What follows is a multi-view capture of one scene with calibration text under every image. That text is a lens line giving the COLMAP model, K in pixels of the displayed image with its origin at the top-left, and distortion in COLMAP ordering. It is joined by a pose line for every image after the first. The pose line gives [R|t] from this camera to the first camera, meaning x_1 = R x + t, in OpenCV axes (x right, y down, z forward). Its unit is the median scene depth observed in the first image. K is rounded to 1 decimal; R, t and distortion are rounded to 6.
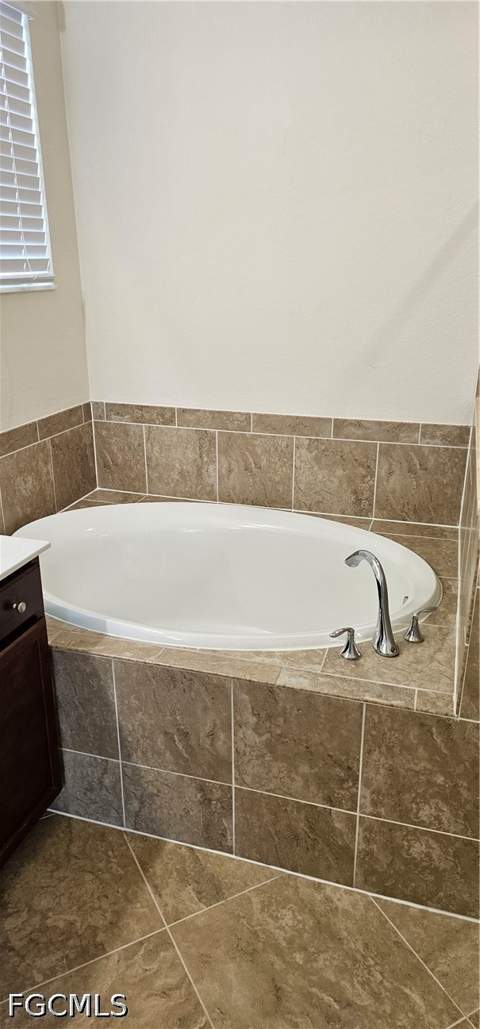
lens RADIAL K [[689.1, 0, 240.0], [0, 689.1, 514.5], [0, 0, 1]] dist [0.087194, -0.082689]
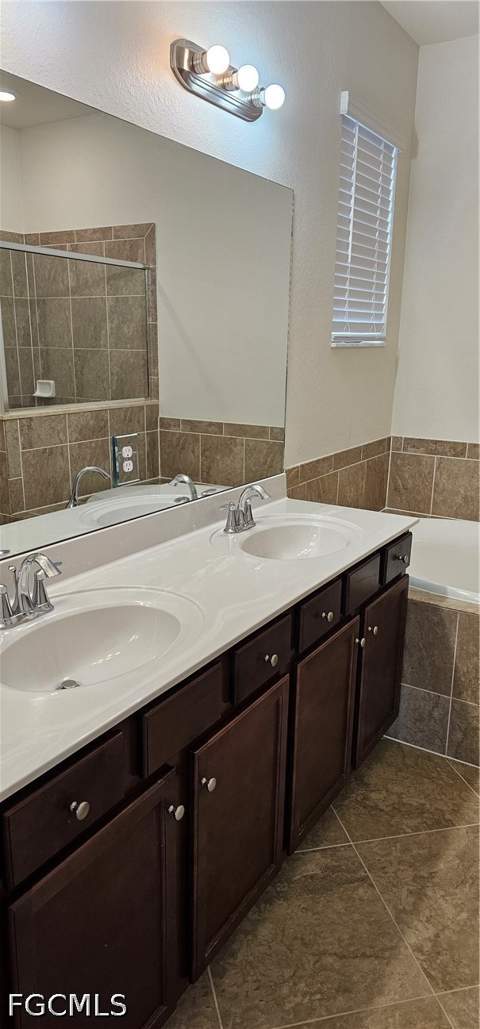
lens RADIAL K [[689.1, 0, 240.0], [0, 689.1, 514.5], [0, 0, 1]] dist [0.087194, -0.082689]
pose [[0.969123, 0.075097, -0.234863, -0.257639], [-0.098458, 0.991121, -0.089361, 0.163570], [0.226067, 0.109726, 0.967912, -0.348214]]
